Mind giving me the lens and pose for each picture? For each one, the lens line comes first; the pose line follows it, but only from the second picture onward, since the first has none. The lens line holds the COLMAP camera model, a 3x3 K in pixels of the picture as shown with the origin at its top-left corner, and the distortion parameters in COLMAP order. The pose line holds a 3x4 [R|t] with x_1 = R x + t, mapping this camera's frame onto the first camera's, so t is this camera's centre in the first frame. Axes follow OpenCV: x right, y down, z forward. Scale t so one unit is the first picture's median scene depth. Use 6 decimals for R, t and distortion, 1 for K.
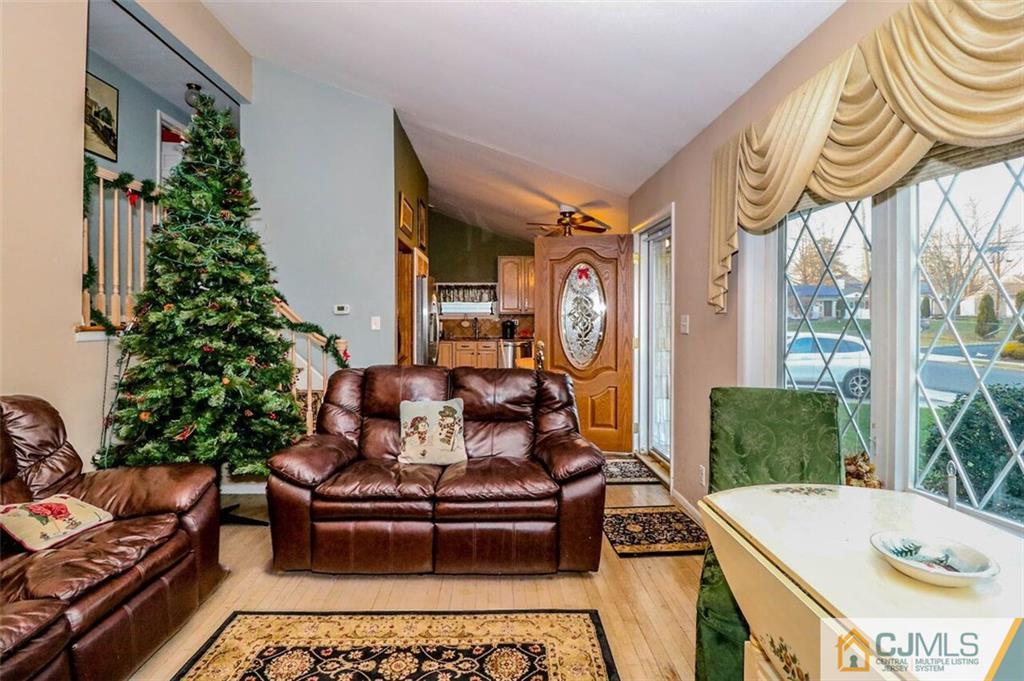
lens RADIAL K [[492.0, 0, 509.4], [0, 492.0, 331.1], [0, 0, 1]] dist [-0.016136, -0.003873]
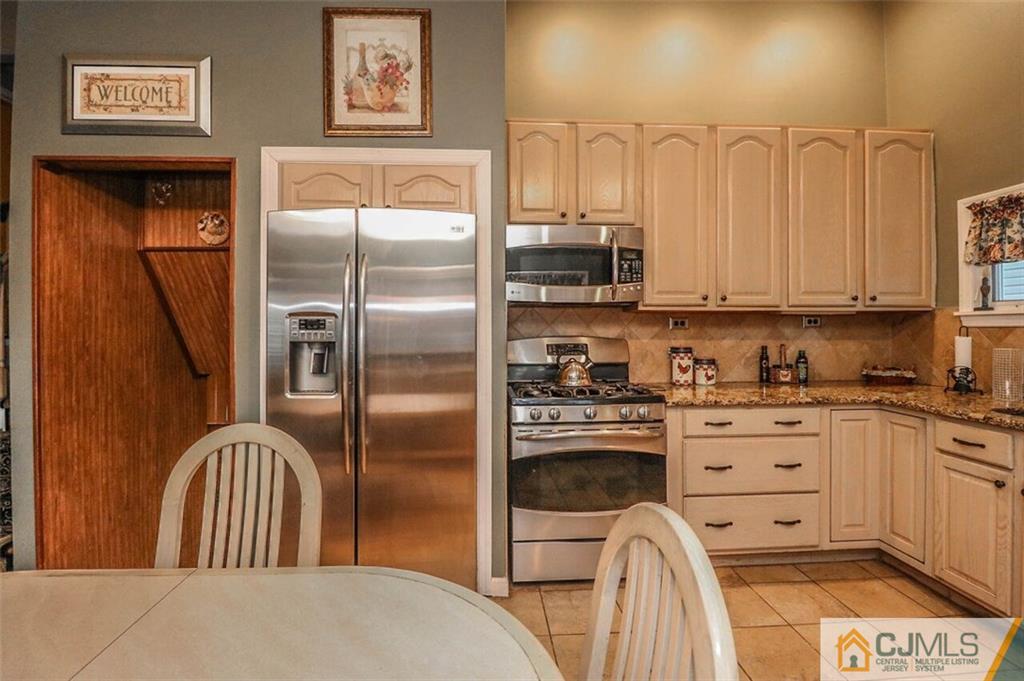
lens RADIAL K [[492.0, 0, 511.4], [0, 492.0, 330.4], [0, 0, 1]] dist [-0.016136, -0.003873]
pose [[0.028381, 0.000695, -0.999597, 0.123818], [-0.016945, 0.999856, 0.000214, -0.017748], [0.999454, 0.016932, 0.028388, 0.729944]]
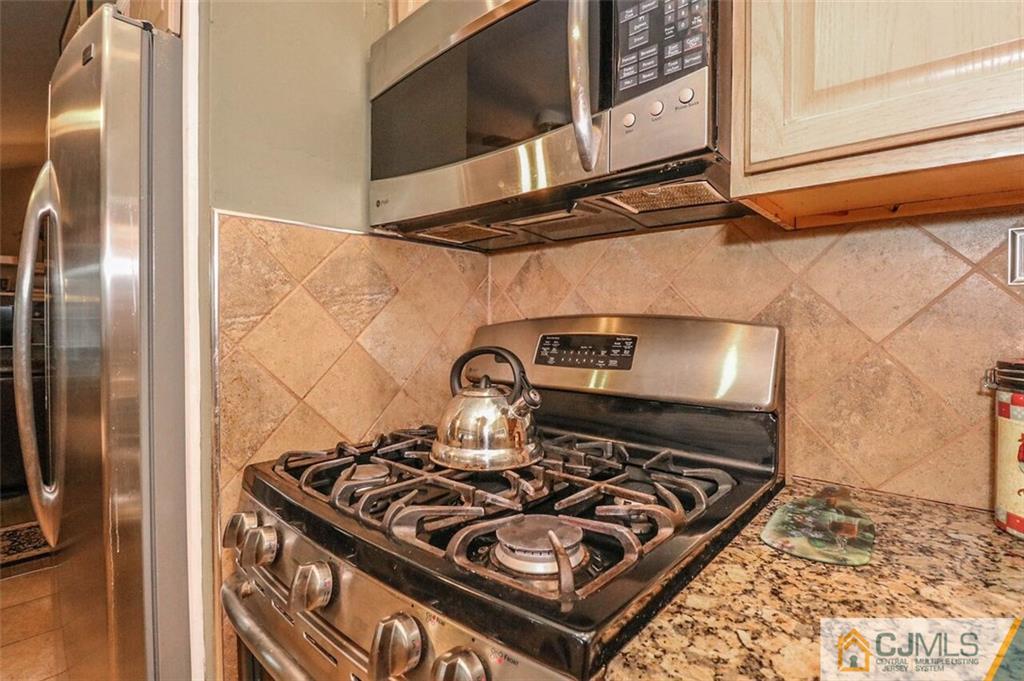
lens RADIAL K [[492.0, 0, 517.8], [0, 492.0, 333.6], [0, 0, 1]] dist [-0.016136, -0.003873]
pose [[-0.686791, 0.002192, -0.726851, -0.092631], [-0.023148, 0.999422, 0.024886, -0.012621], [0.726486, 0.033916, -0.686344, 0.839787]]
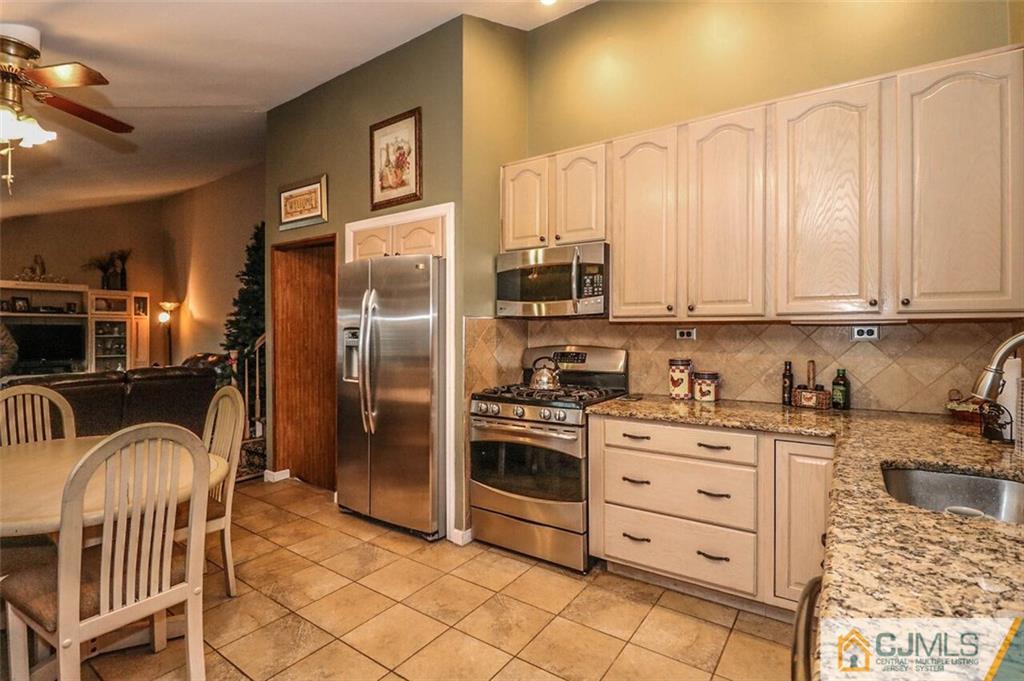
lens RADIAL K [[492.0, 0, 526.5], [0, 492.0, 341.9], [0, 0, 1]] dist [-0.016136, -0.003873]
pose [[-0.589320, 0.009762, -0.807841, 0.109935], [-0.019576, 0.999461, 0.026358, -0.025575], [0.807663, 0.031348, -0.588811, 0.950639]]
